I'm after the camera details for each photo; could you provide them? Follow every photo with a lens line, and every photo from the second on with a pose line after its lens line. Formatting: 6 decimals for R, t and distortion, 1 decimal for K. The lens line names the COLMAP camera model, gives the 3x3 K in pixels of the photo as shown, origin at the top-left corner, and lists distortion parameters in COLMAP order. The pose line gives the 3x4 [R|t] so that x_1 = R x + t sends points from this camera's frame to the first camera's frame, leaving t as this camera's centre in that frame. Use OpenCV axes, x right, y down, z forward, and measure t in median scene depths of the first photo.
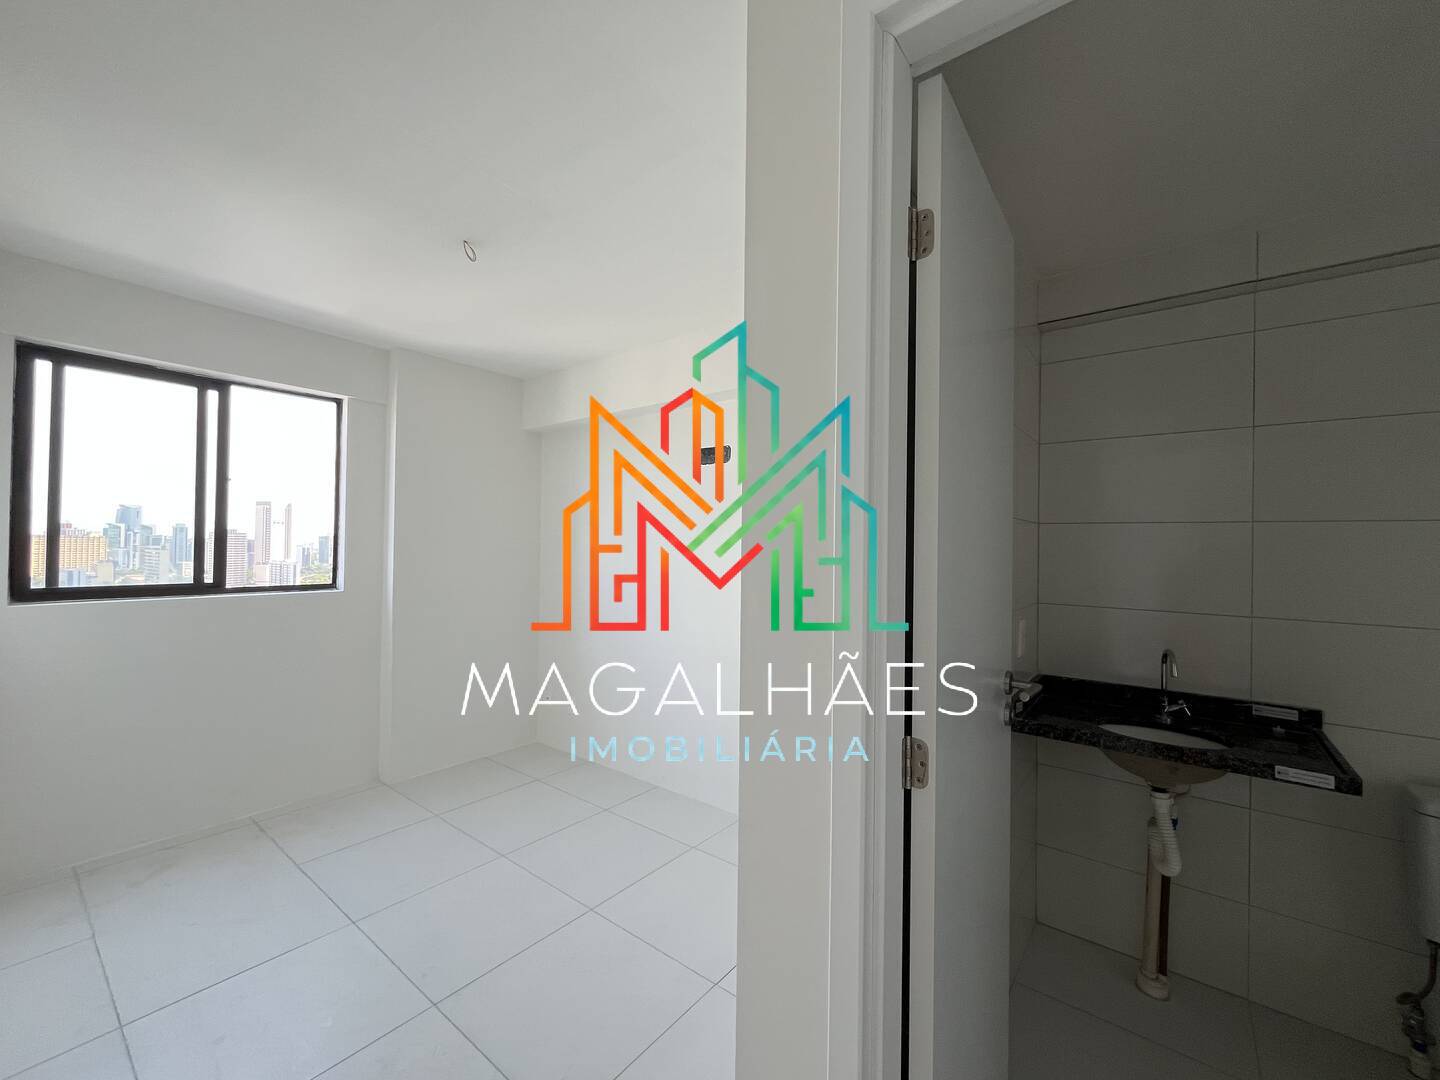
lens RADIAL K [[579.1, 0, 713.1], [0, 579.1, 536.4], [0, 0, 1]] dist [-0.005678, -0.000674]
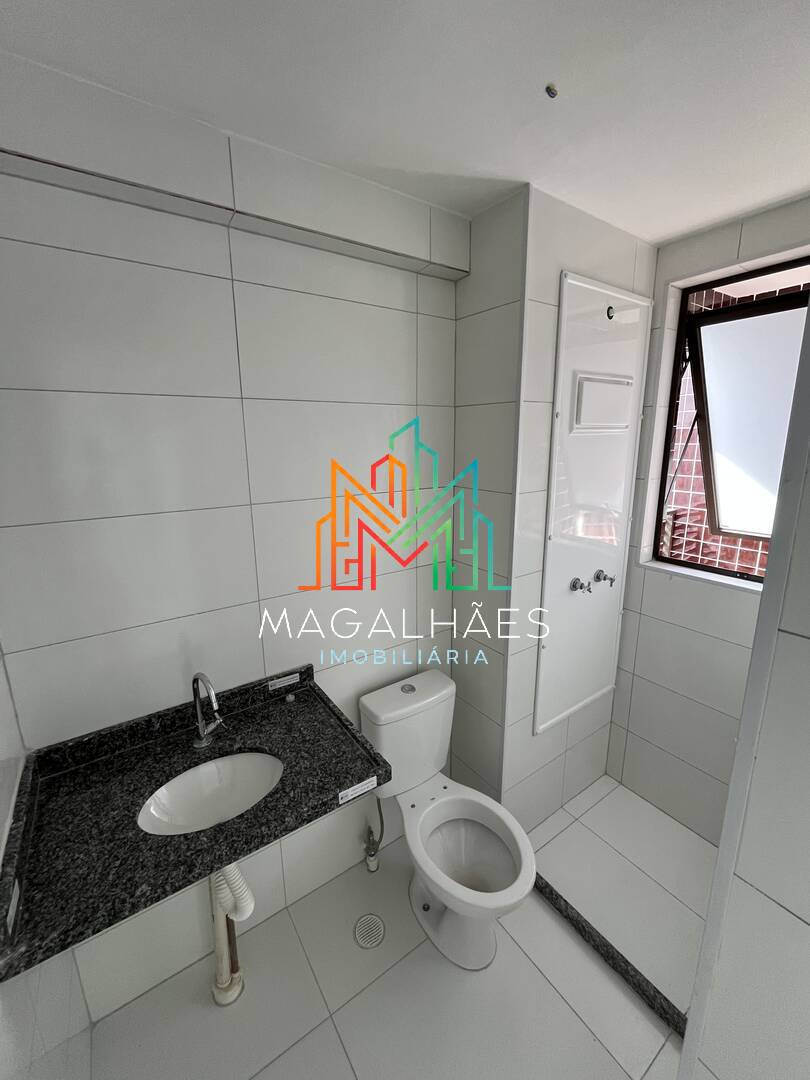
lens RADIAL K [[439.8, 0, 406.5], [0, 439.8, 536.2], [0, 0, 1]] dist [0.000258, -0.000416]
pose [[0.284593, -0.227590, 0.931241, 0.351887], [0.003914, 0.971678, 0.236277, -0.154193], [-0.958640, -0.063598, 0.277423, 0.589233]]
